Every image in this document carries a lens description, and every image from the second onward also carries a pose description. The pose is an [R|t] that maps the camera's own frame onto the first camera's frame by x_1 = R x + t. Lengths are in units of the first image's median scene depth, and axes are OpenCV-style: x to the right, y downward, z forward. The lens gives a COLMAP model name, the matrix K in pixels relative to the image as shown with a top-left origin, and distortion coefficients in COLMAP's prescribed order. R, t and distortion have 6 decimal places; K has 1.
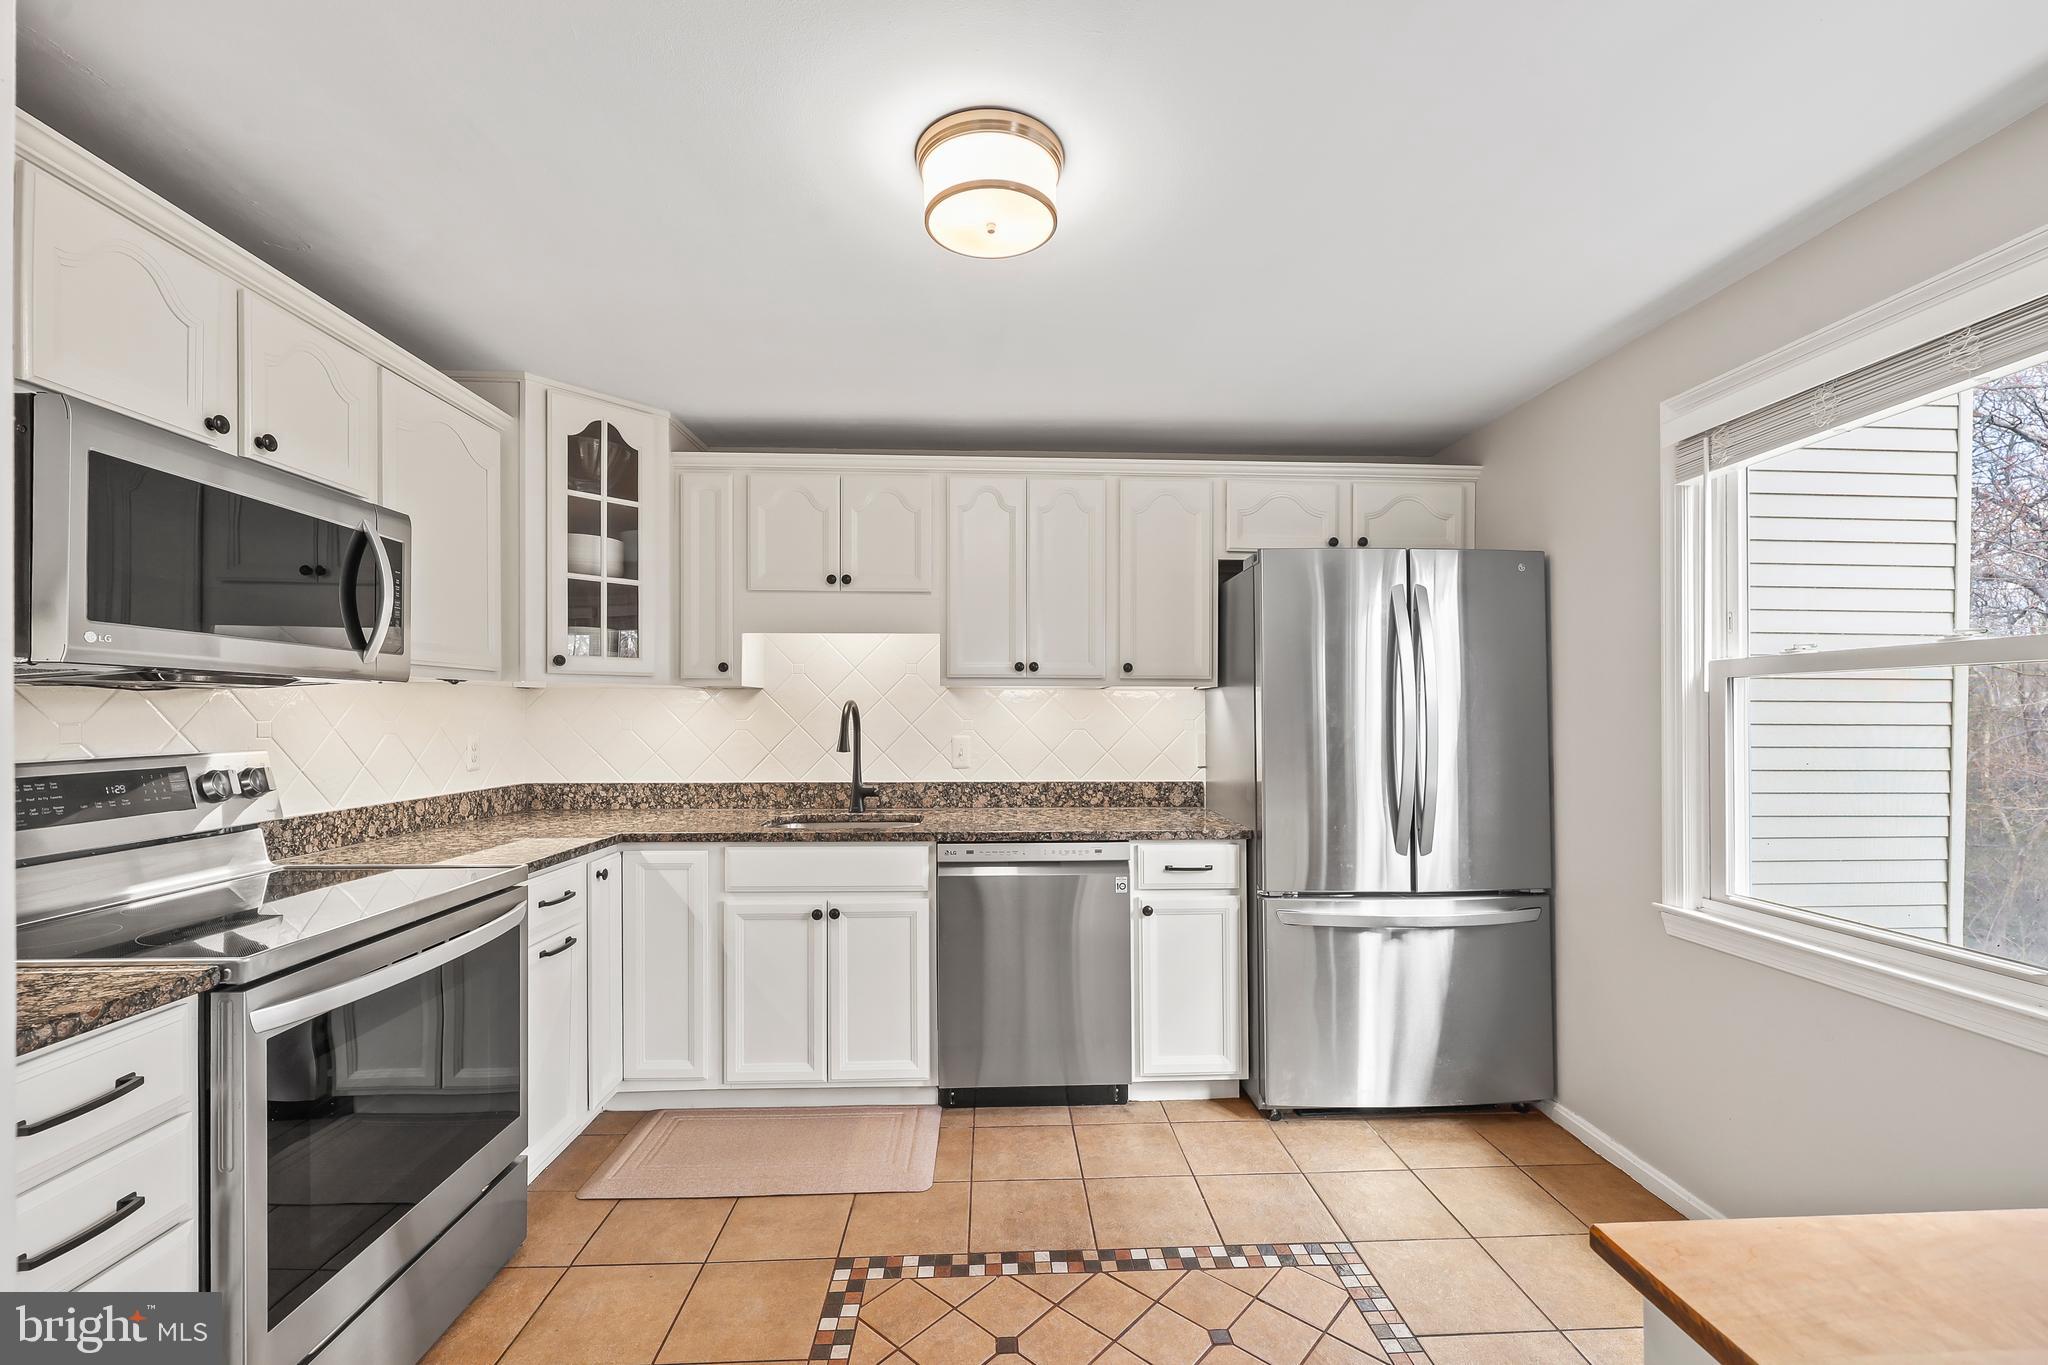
lens RADIAL K [[844.3, 0, 1031.5], [0, 844.3, 719.4], [0, 0, 1]] dist [-0.002522, -0.000293]
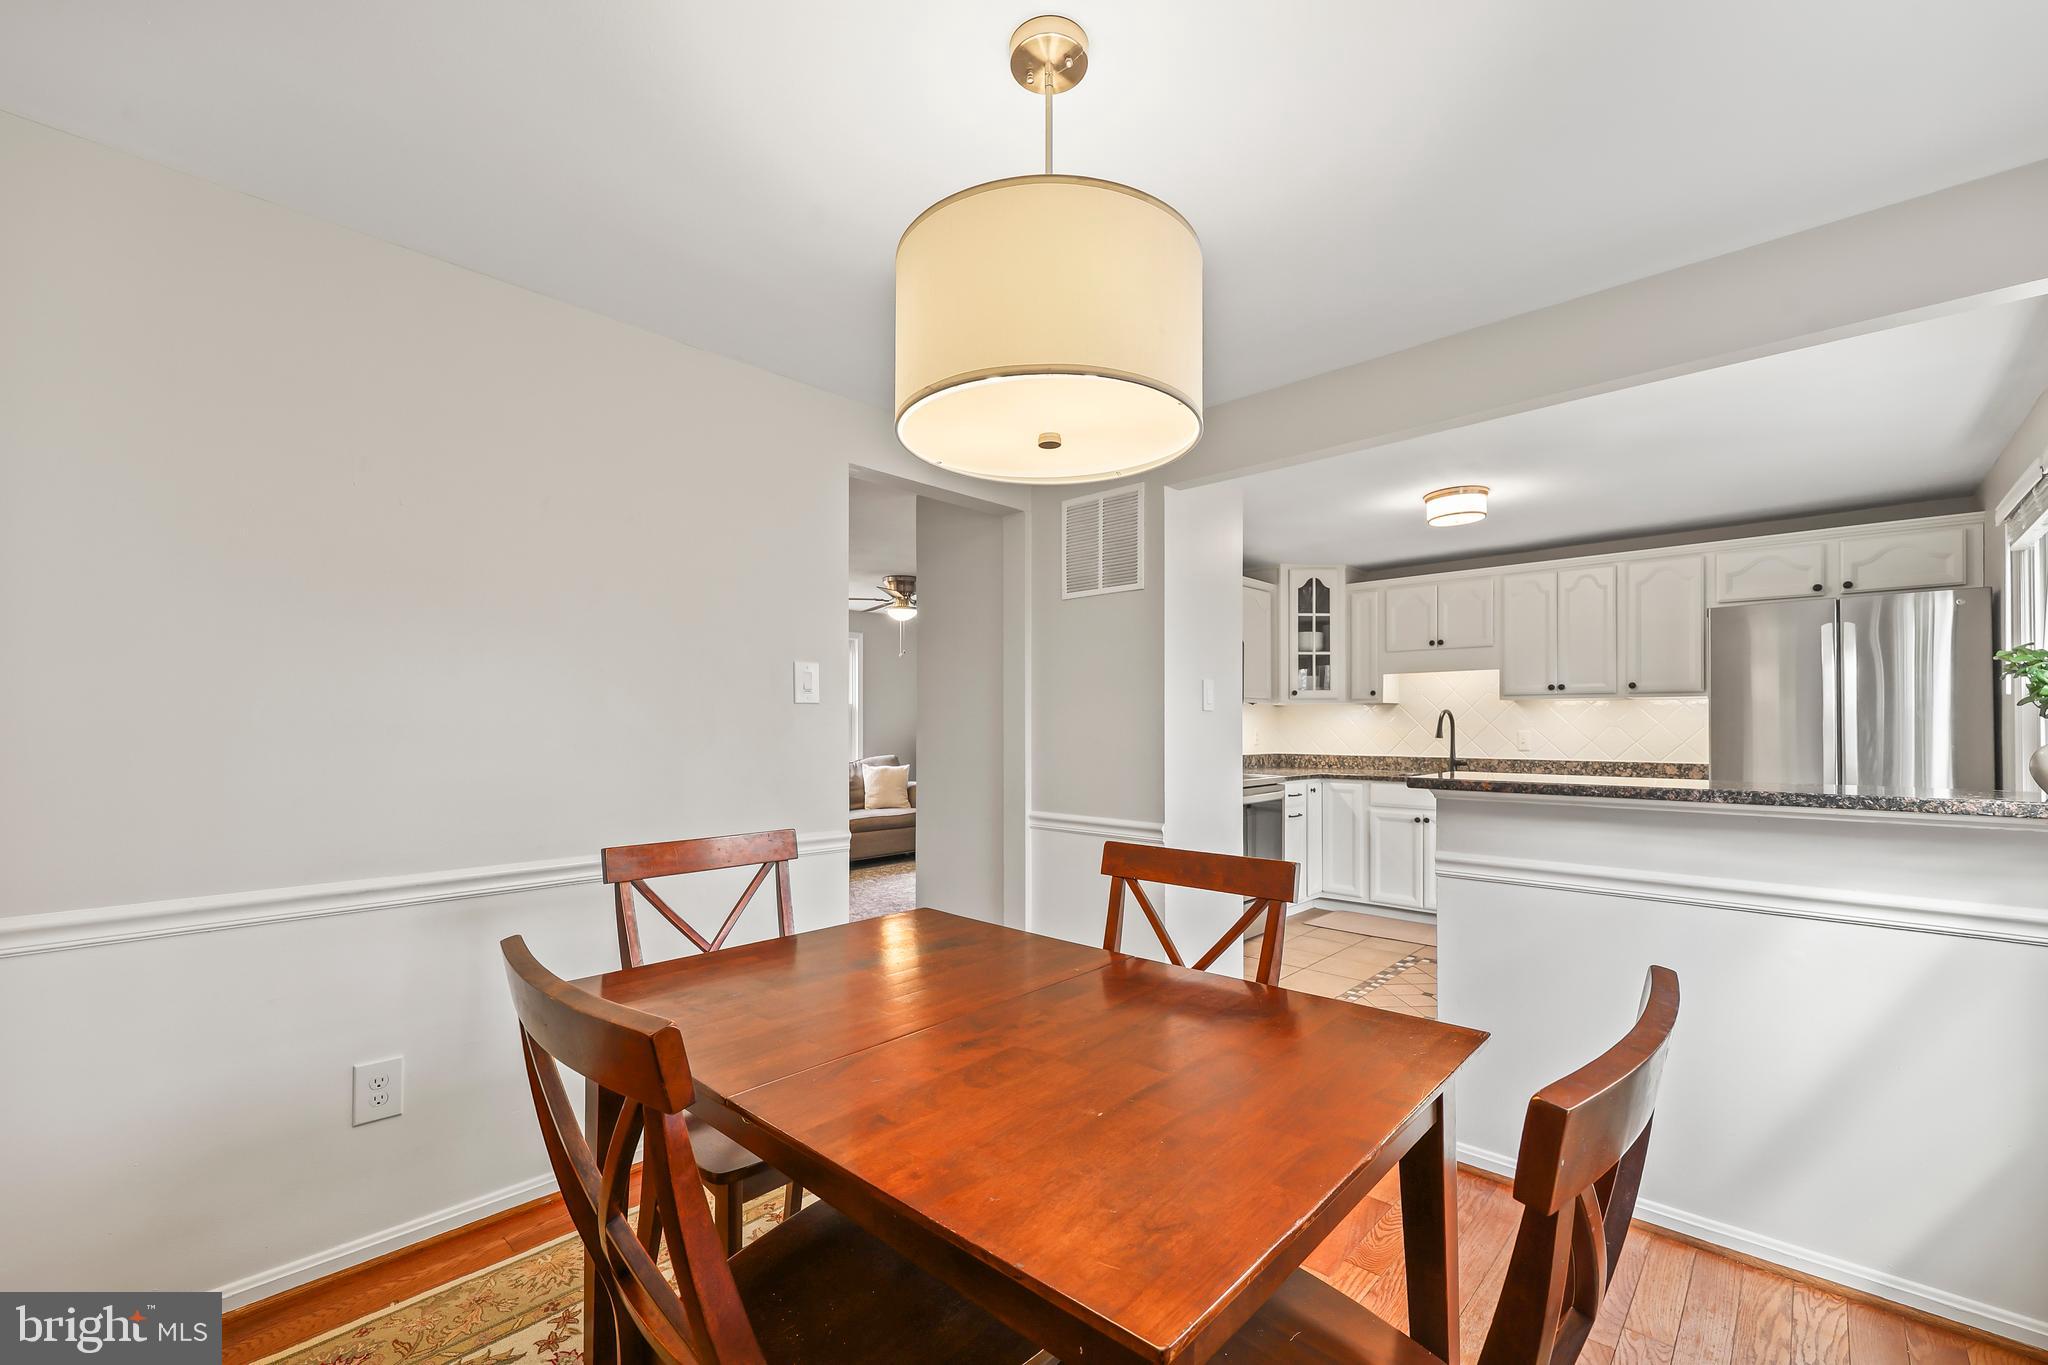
lens RADIAL K [[844.3, 0, 1031.5], [0, 844.3, 719.4], [0, 0, 1]] dist [-0.002522, -0.000293]
pose [[0.700399, -0.006541, -0.713721, 0.466767], [-0.004622, 0.999895, -0.013699, 0.028187], [0.713736, 0.012894, 0.700296, -0.908479]]
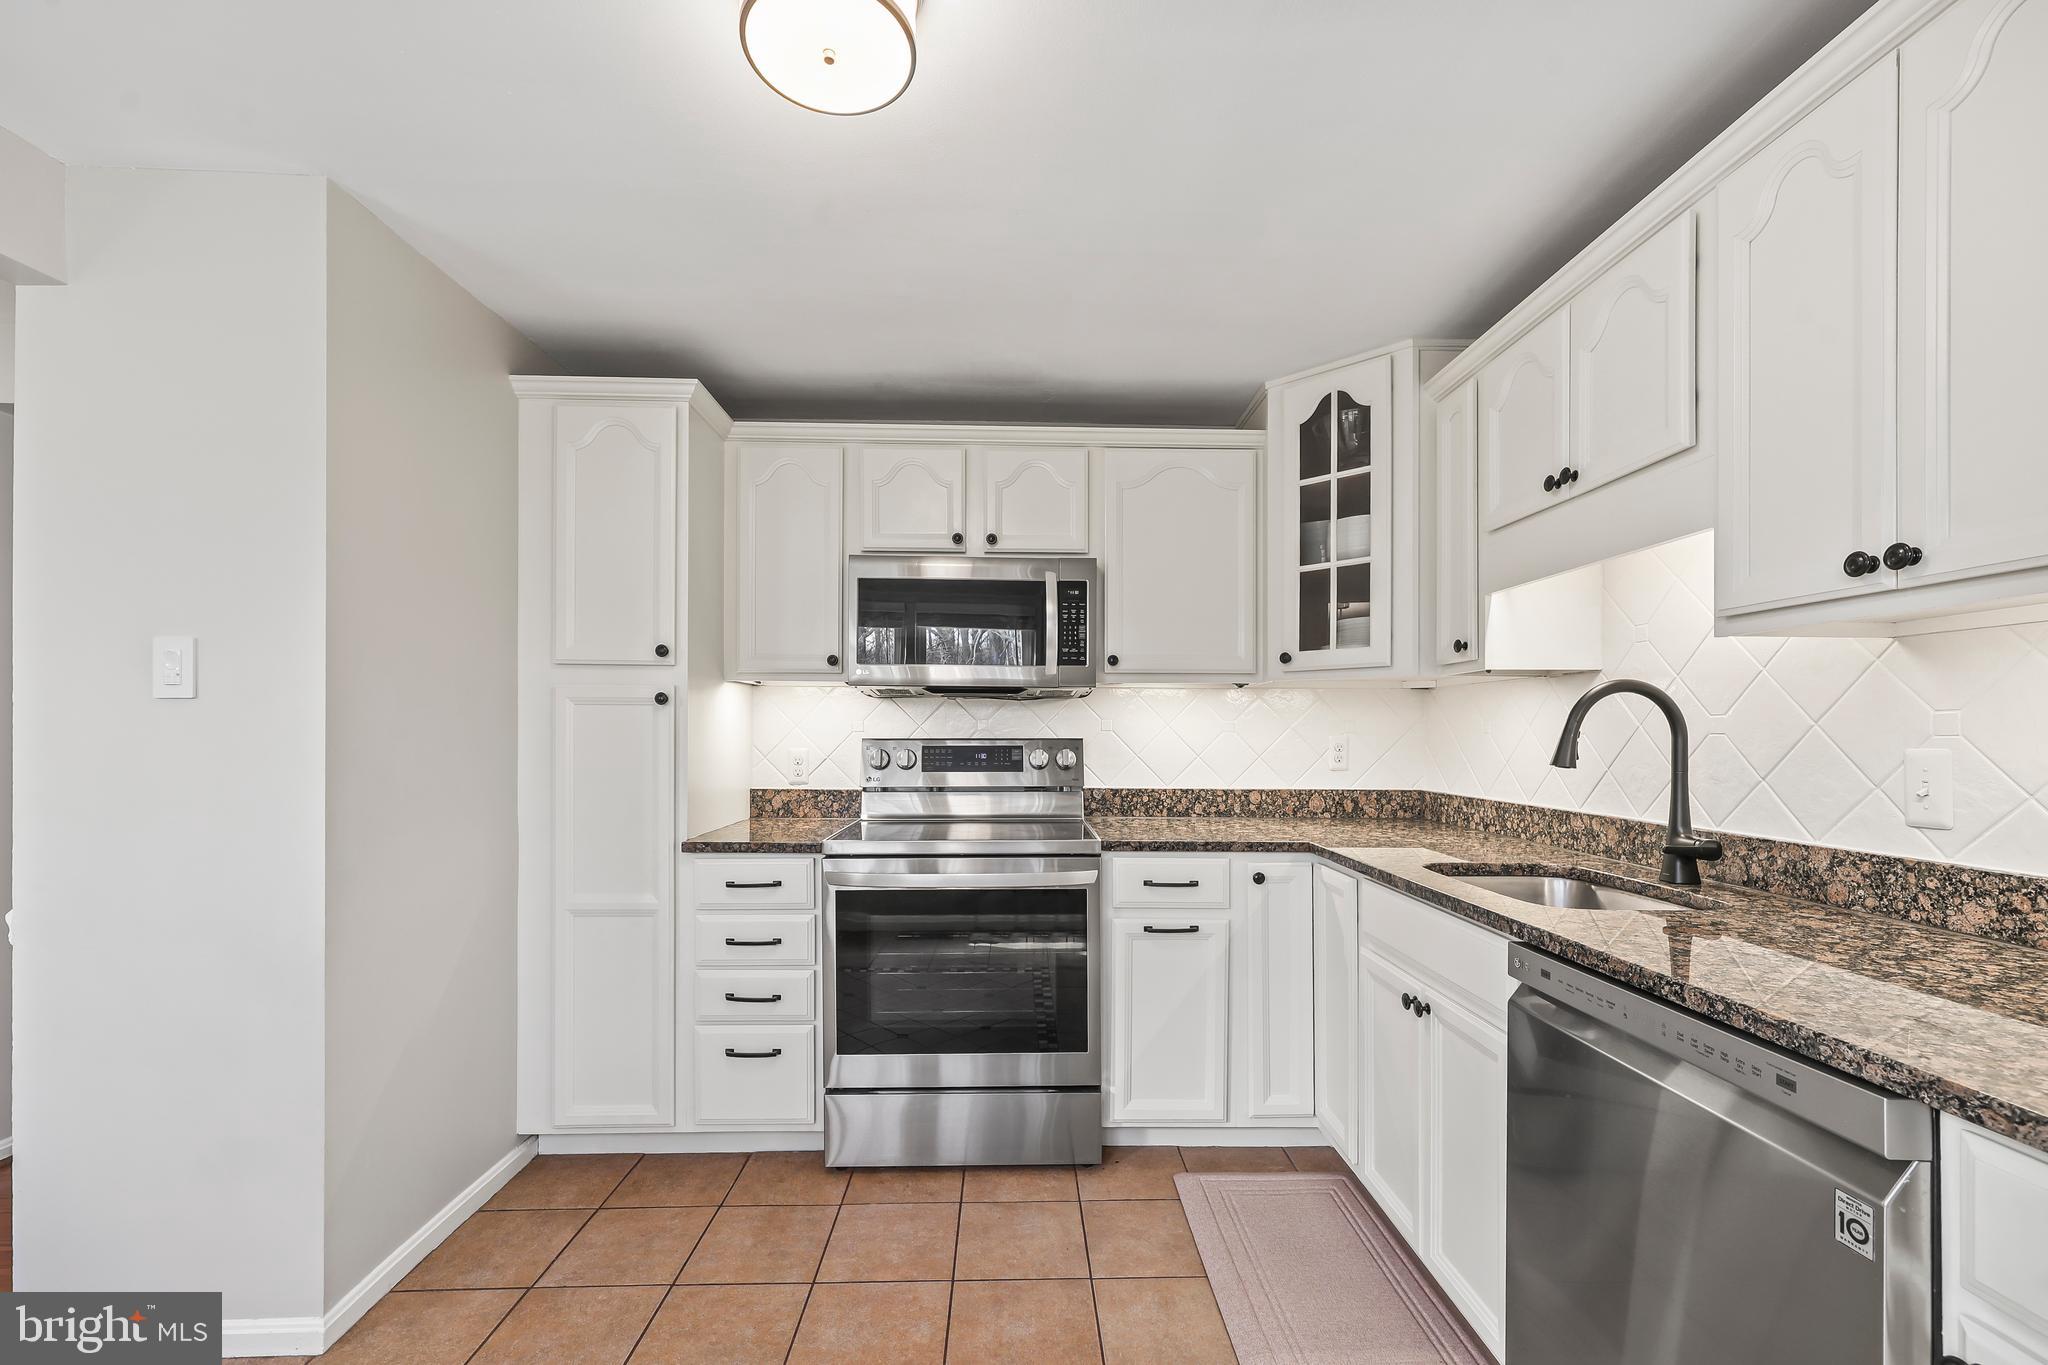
lens RADIAL K [[845.8, 0, 1031.2], [0, 845.8, 735.7], [0, 0, 1]] dist [-0.001253, -0.000062]
pose [[-0.027409, 0.003335, -0.999619, 0.394701], [-0.011728, 0.999925, 0.003657, 0.018808], [0.999555, 0.011824, -0.027368, 0.659401]]
